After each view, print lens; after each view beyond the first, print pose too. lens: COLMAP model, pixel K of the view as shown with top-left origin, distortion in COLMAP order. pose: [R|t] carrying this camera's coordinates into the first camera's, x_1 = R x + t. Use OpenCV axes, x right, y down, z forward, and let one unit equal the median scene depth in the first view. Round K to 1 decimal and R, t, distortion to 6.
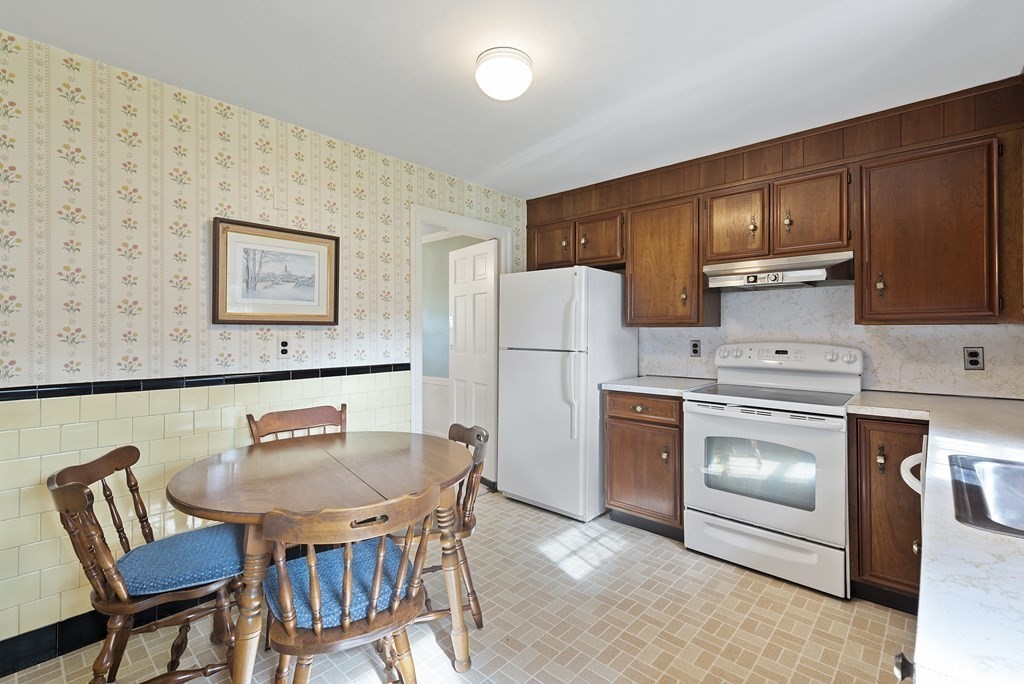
lens RADIAL K [[449.7, 0, 524.5], [0, 449.7, 331.4], [0, 0, 1]] dist [0.003798, -0.002019]
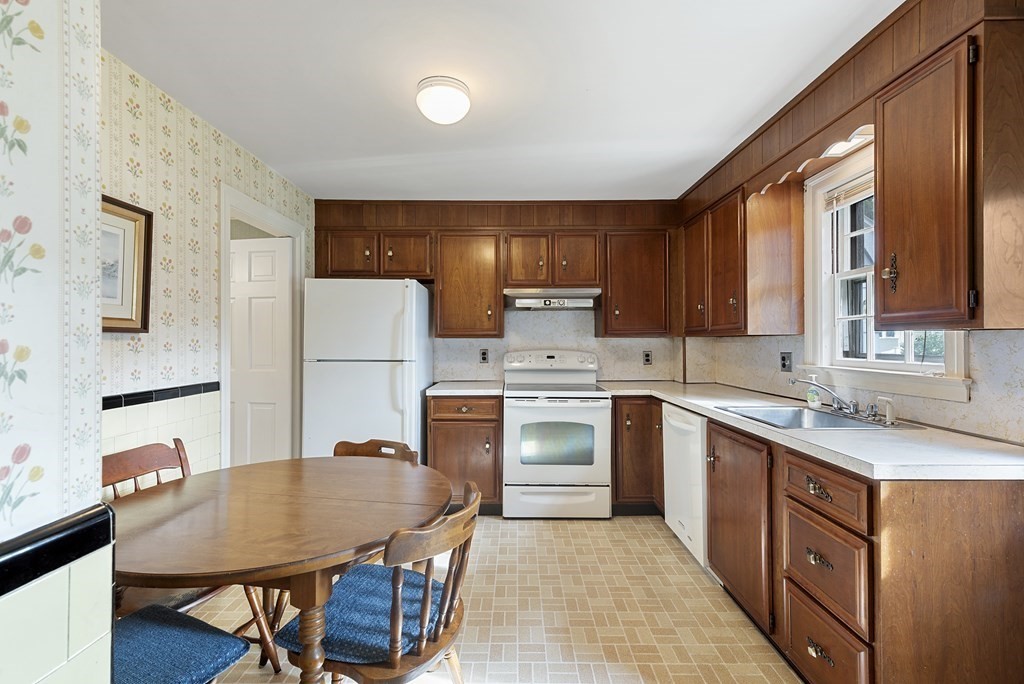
lens RADIAL K [[449.7, 0, 515.6], [0, 449.7, 338.9], [0, 0, 1]] dist [0.003798, -0.002019]
pose [[0.747377, 0.004629, 0.664384, -0.431534], [0.000411, 0.999972, -0.007429, 0.001547], [-0.664400, 0.005825, 0.747354, 0.060519]]
